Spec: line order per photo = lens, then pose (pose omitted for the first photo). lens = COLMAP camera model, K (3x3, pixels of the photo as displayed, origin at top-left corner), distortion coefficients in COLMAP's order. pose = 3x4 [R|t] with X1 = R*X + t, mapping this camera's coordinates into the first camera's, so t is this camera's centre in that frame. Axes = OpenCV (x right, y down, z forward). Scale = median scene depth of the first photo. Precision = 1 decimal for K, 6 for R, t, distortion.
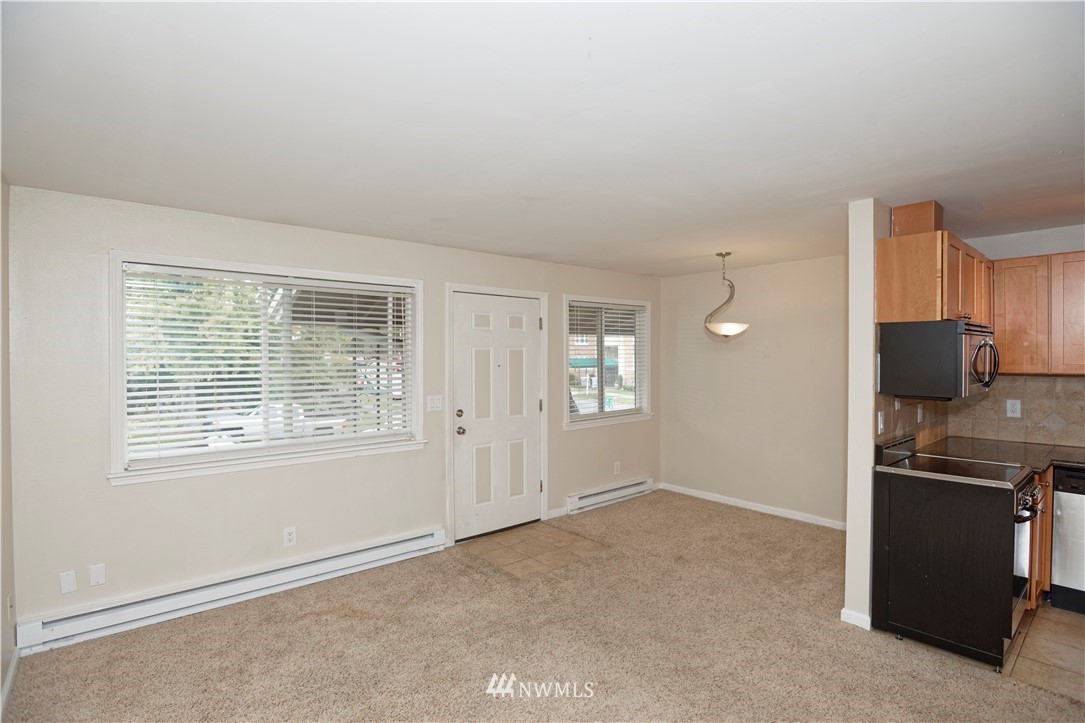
lens RADIAL K [[534.1, 0, 542.5], [0, 534.1, 361.5], [0, 0, 1]] dist [-0.032377, 0.001135]
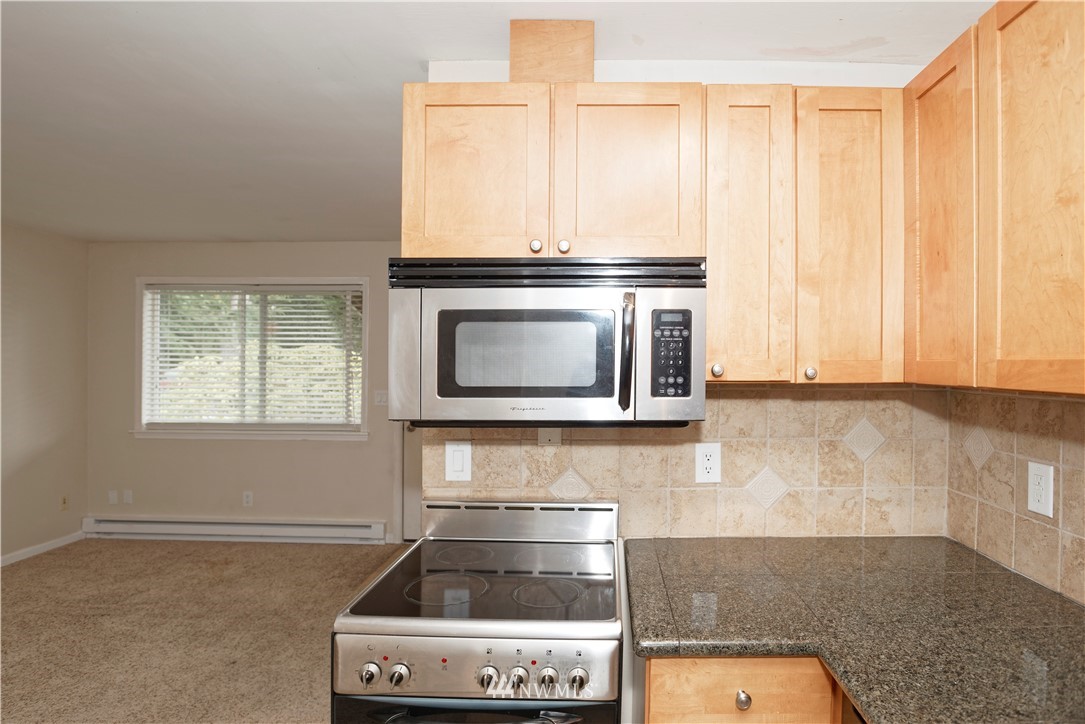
lens RADIAL K [[565.9, 0, 597.2], [0, 565.9, 365.9], [0, 0, 1]] dist [-0.033225, 0.002715]
pose [[0.758983, 0.011965, -0.651000, 0.820337], [-0.013689, 0.999903, 0.002418, 0.010022], [0.650966, 0.007076, 0.759074, 0.466293]]
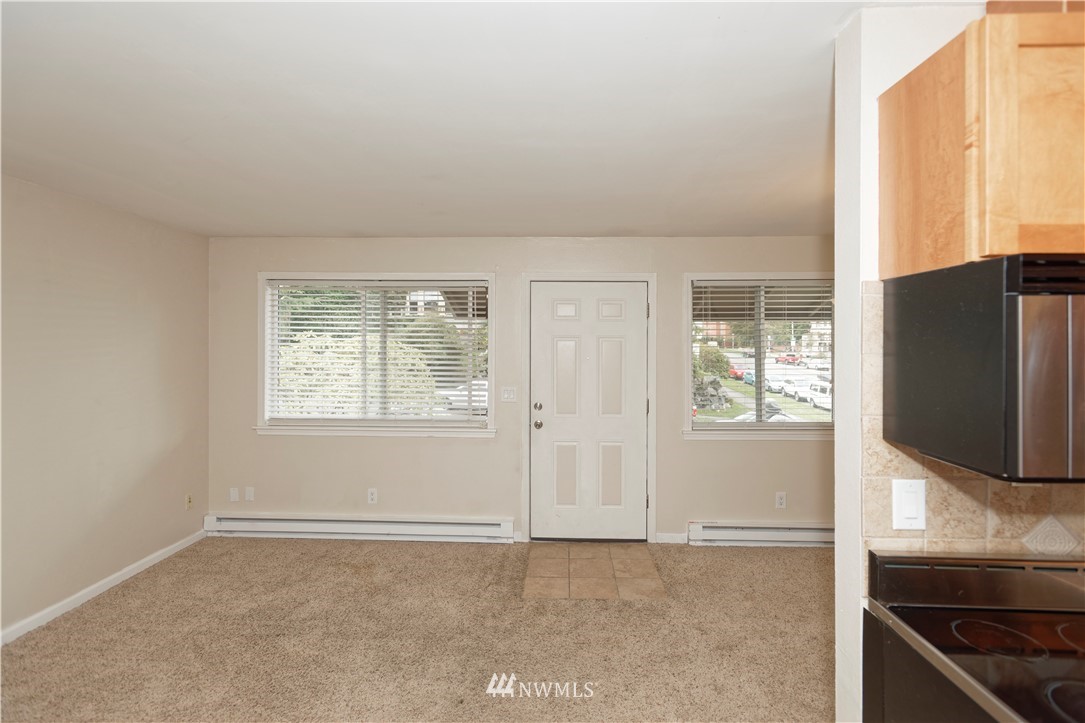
lens RADIAL K [[511.0, 0, 543.8], [0, 511.0, 346.8], [0, 0, 1]] dist [-0.004121, -0.000002]
pose [[0.737733, 0.007209, -0.675054, 0.505094], [-0.013813, 0.999895, -0.004417, -0.007491], [0.674951, 0.012583, 0.737755, 0.341166]]
